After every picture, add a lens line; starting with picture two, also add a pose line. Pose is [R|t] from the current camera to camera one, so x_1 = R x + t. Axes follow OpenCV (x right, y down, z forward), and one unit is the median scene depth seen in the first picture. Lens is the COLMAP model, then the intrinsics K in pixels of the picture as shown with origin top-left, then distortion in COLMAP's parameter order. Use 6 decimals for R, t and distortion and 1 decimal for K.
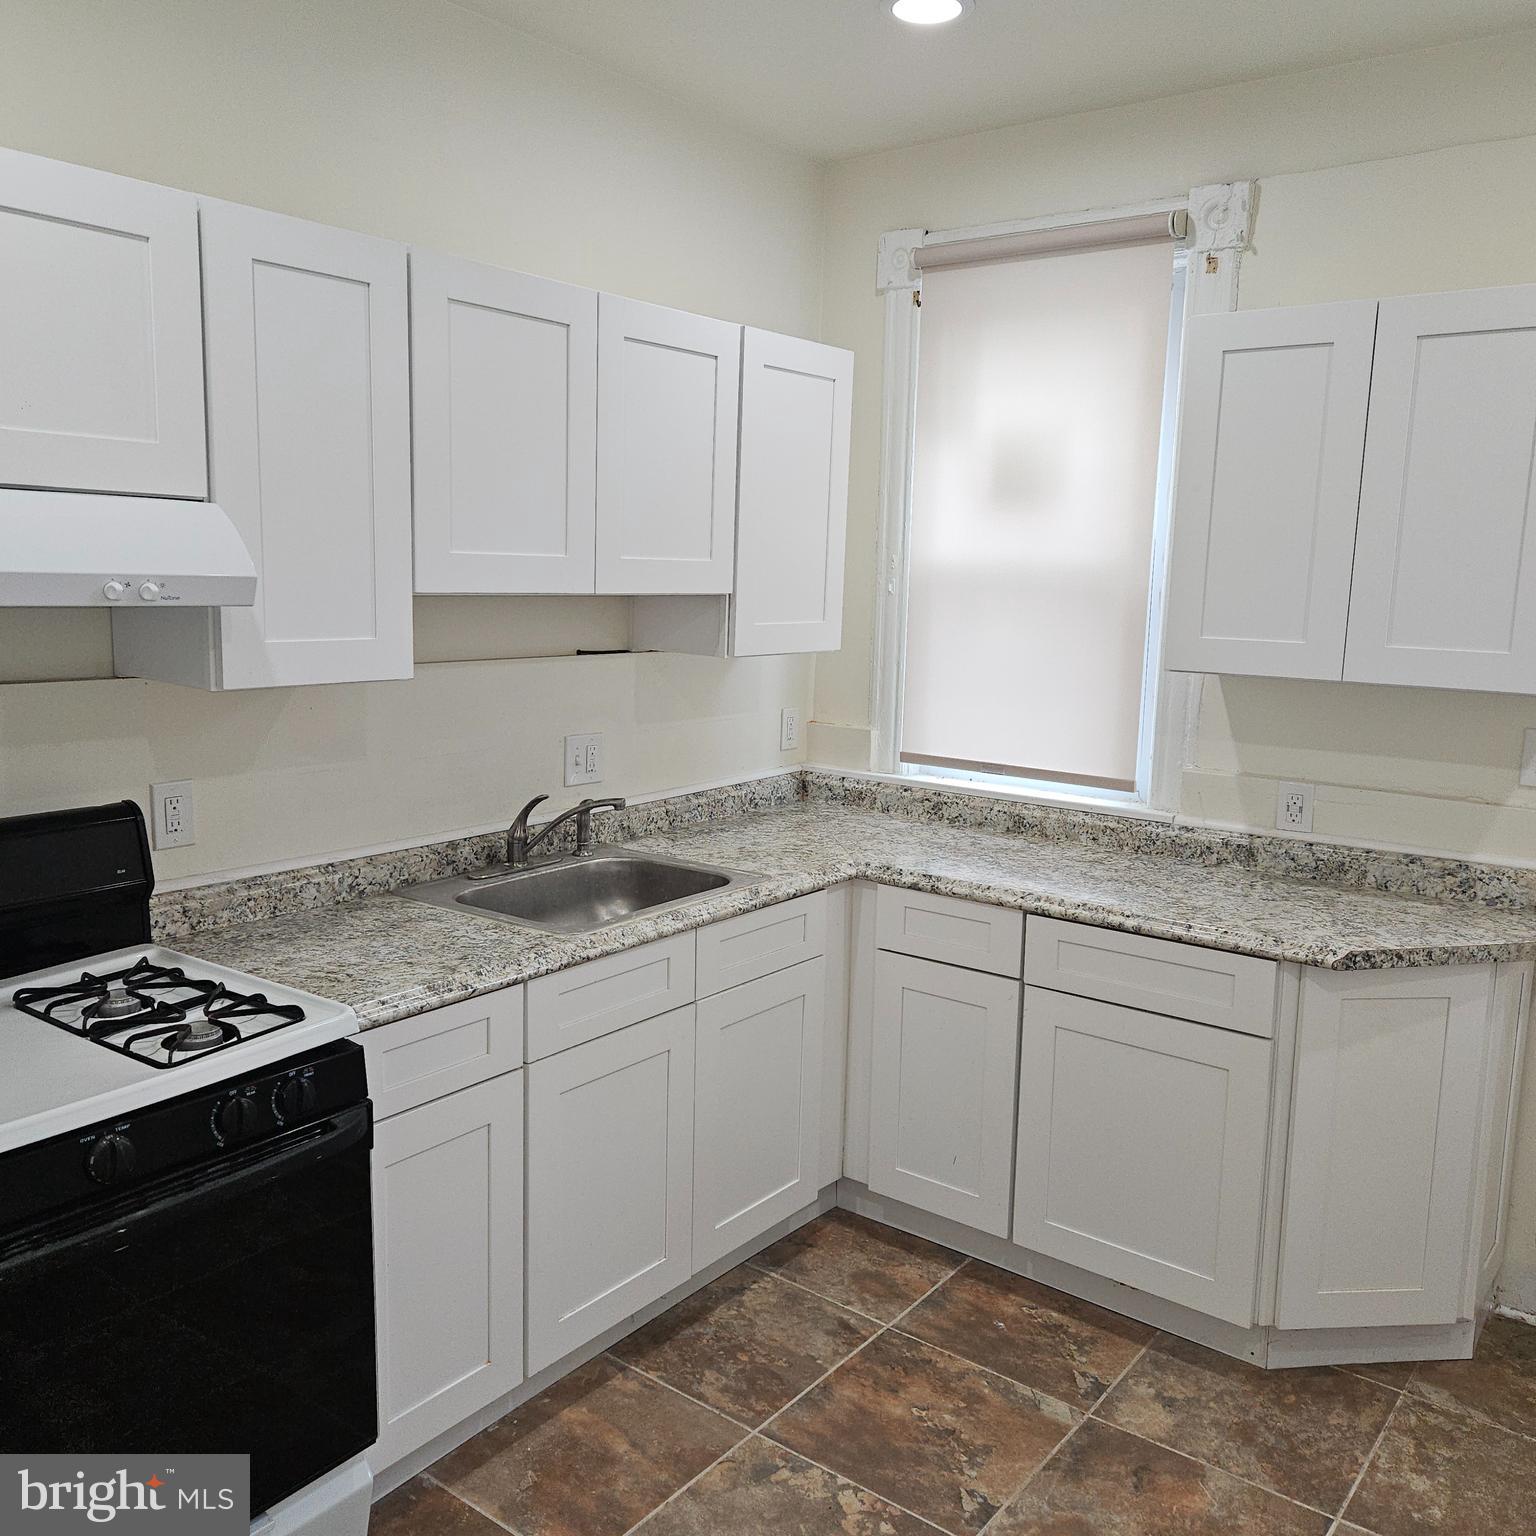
lens RADIAL K [[1398.7, 0, 768.0], [0, 1398.7, 768.0], [0, 0, 1]] dist [0.104669, -0.152754]
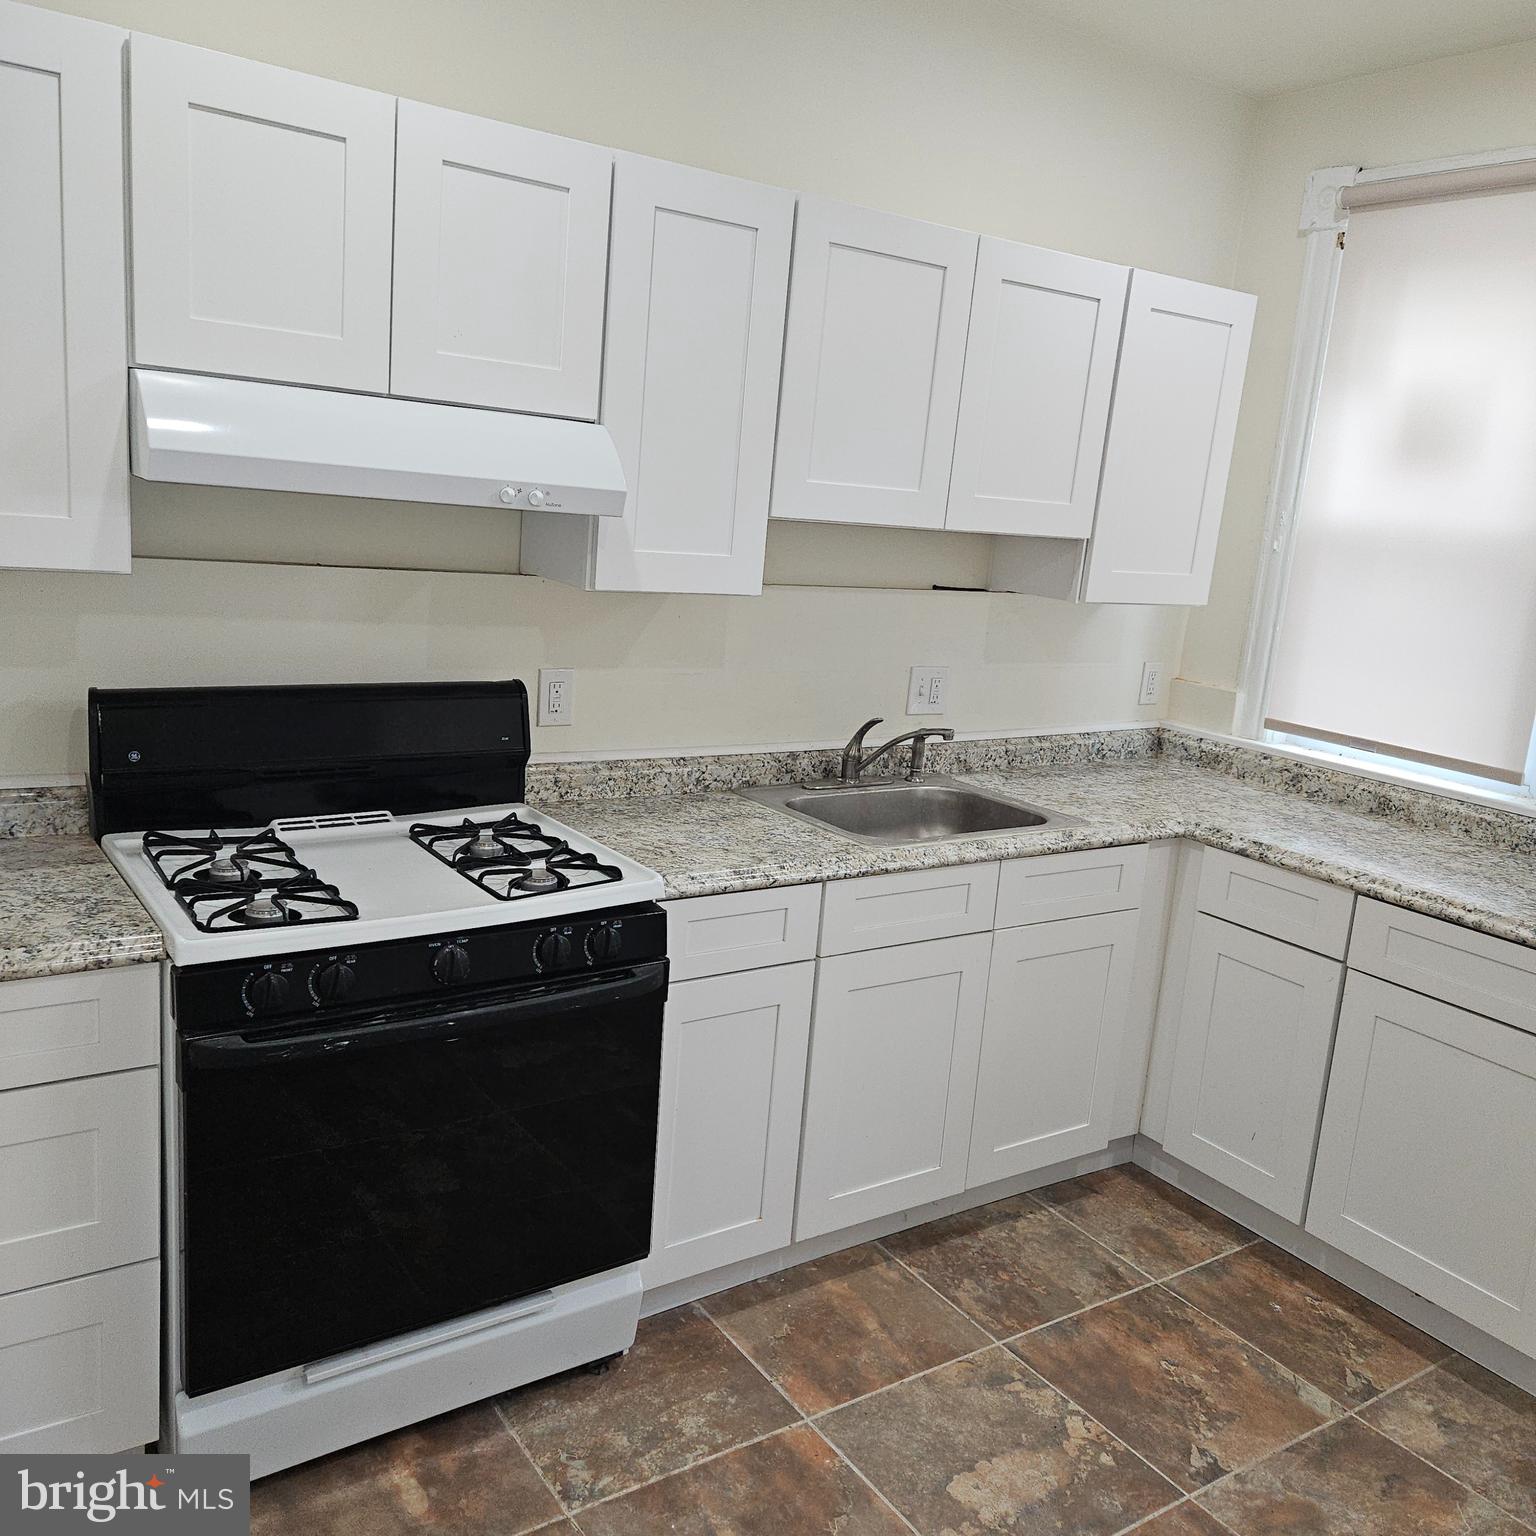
lens RADIAL K [[1414.1, 0, 768.0], [0, 1414.1, 768.0], [0, 0, 1]] dist [0.084129, -0.101463]
pose [[0.945304, 0.115281, -0.305139, 0.095277], [-0.105886, 0.993256, 0.047223, 0.015877], [0.308525, -0.012330, 0.951136, -0.042082]]
